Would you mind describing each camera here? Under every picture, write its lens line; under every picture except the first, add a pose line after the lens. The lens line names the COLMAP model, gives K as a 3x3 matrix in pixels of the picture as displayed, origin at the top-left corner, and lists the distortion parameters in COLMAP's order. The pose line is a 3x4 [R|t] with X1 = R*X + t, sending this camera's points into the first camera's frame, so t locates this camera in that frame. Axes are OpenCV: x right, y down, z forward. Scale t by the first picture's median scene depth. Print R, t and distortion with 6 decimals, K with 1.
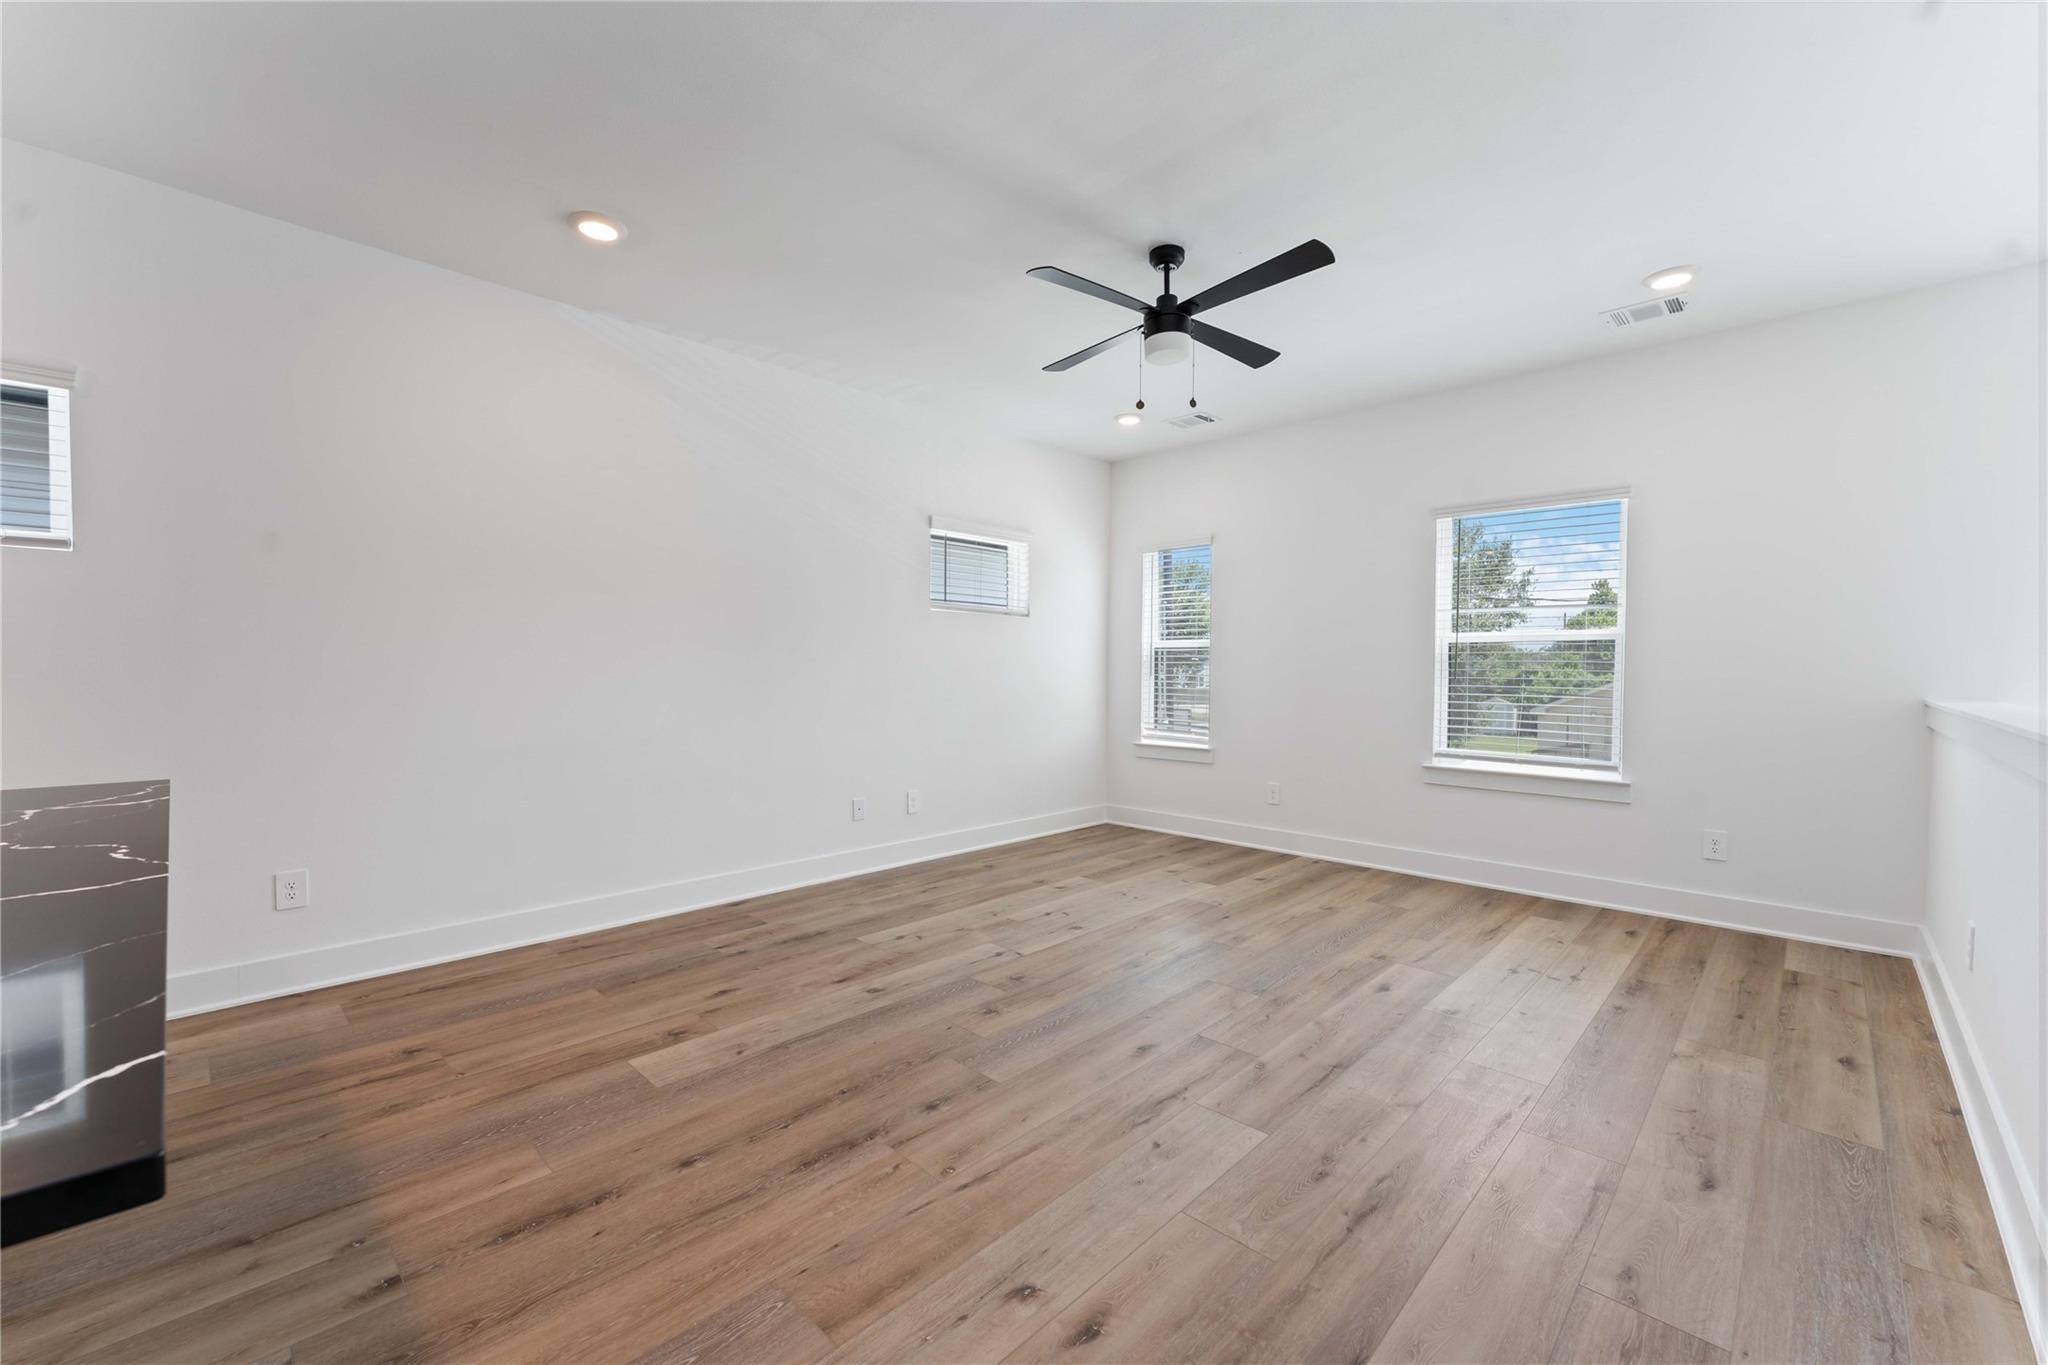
lens RADIAL K [[825.1, 0, 1017.0], [0, 825.1, 691.6], [0, 0, 1]] dist [0.001657, -0.000350]
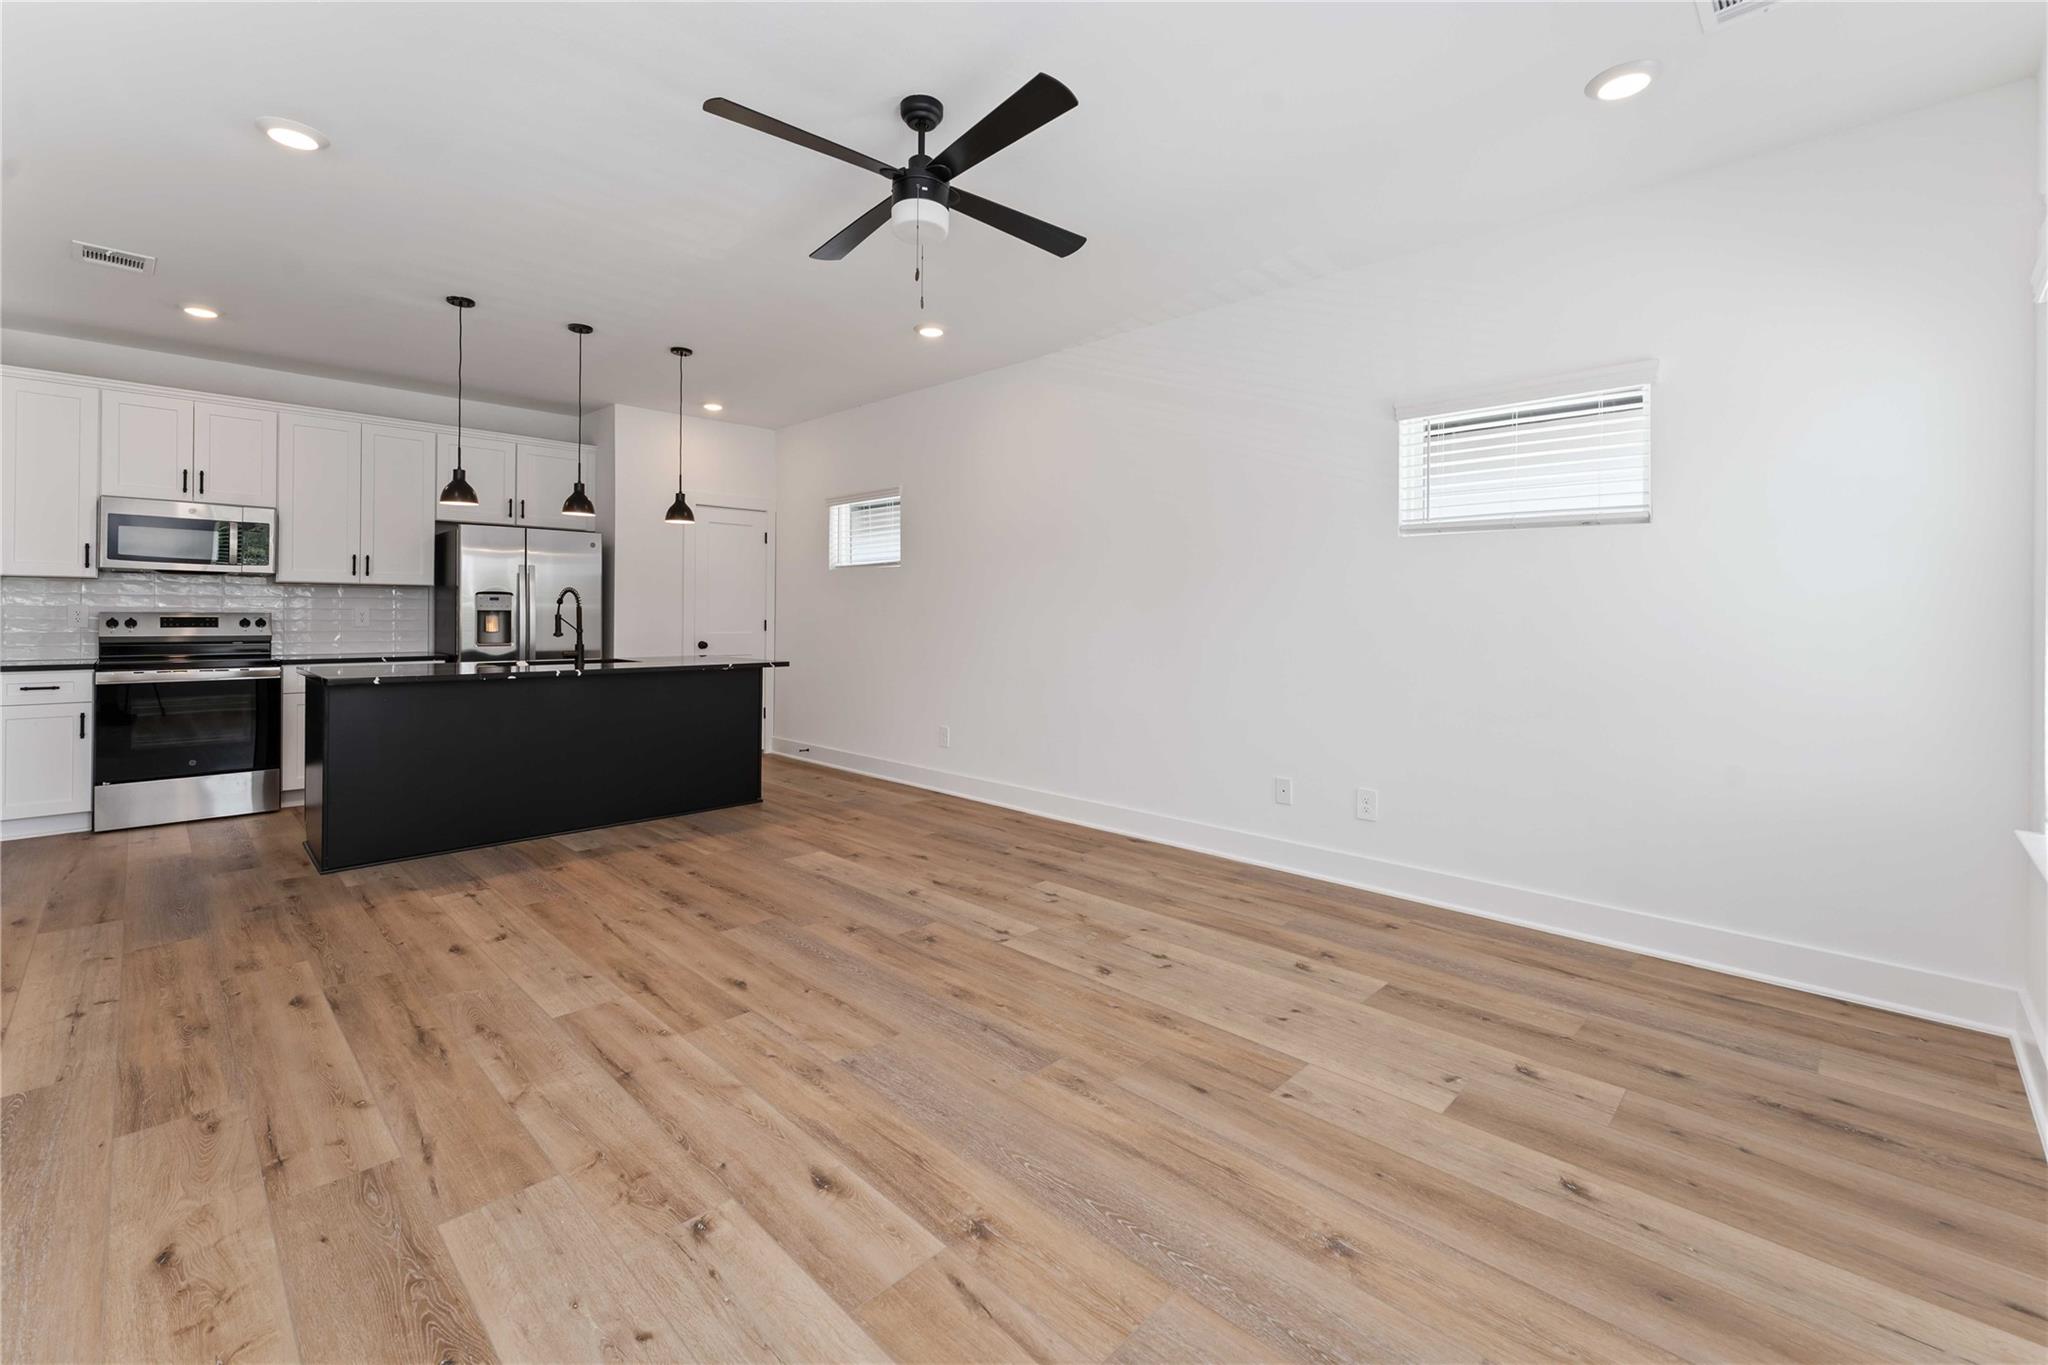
lens RADIAL K [[865.2, 0, 1013.7], [0, 865.2, 617.3], [0, 0, 1]] dist [0.001616, 0.000170]
pose [[-0.008526, -0.003037, -0.999959, 0.935717], [-0.035124, 0.999379, -0.002736, -0.026520], [0.999347, 0.035099, -0.008627, 1.011722]]
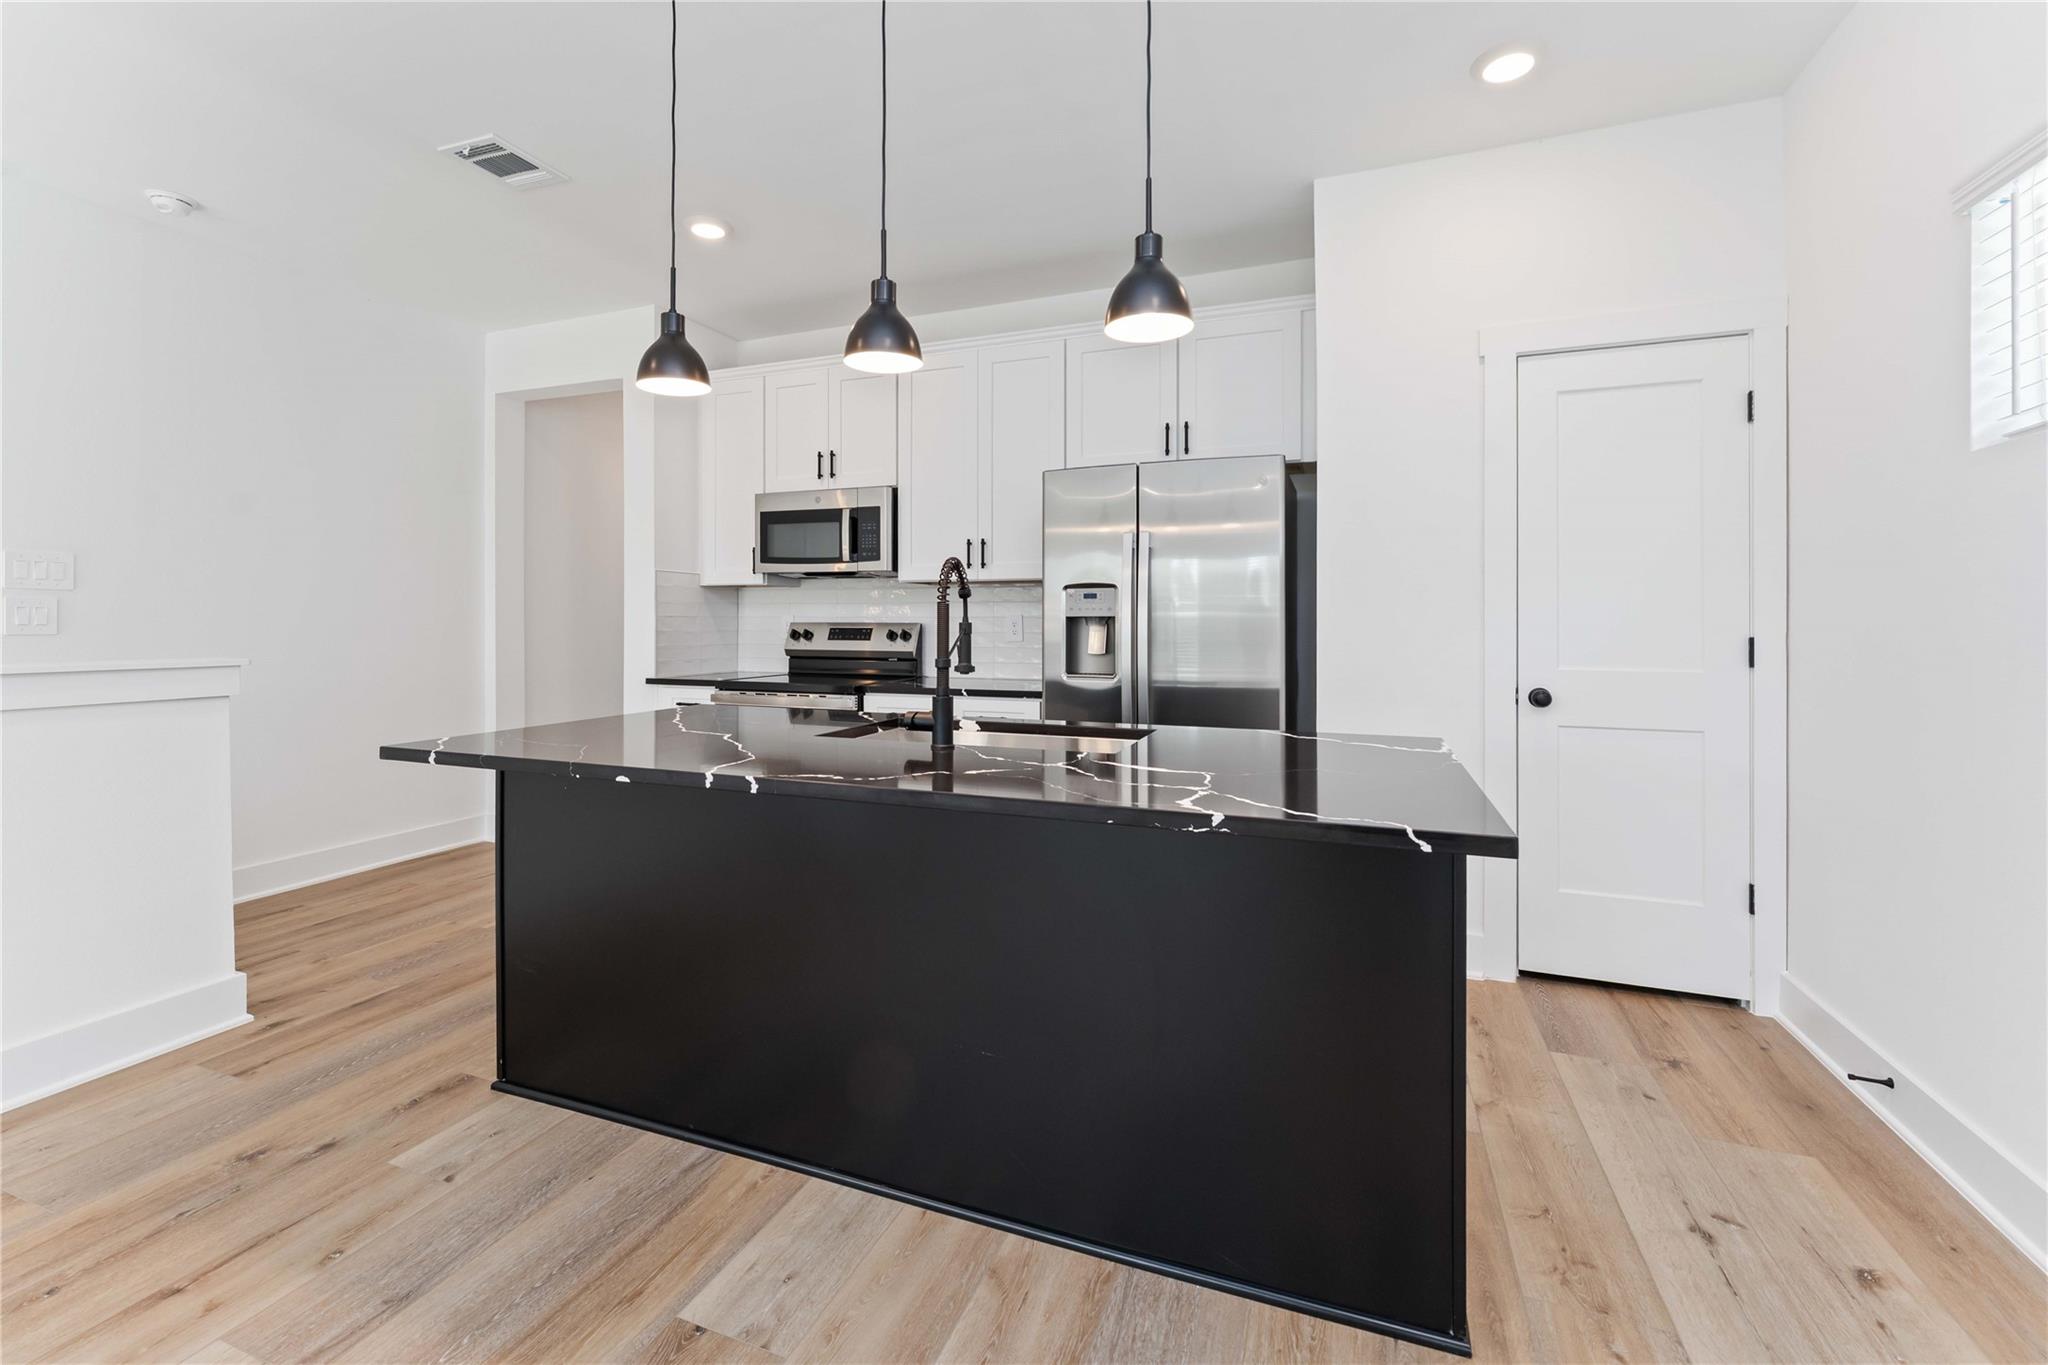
lens RADIAL K [[865.2, 0, 1013.7], [0, 865.2, 617.3], [0, 0, 1]] dist [0.001616, 0.000170]
pose [[-0.921229, -0.008333, -0.388932, -0.308082], [-0.016904, 0.999684, 0.018620, -0.024448], [0.388654, 0.023728, -0.921078, 0.826673]]
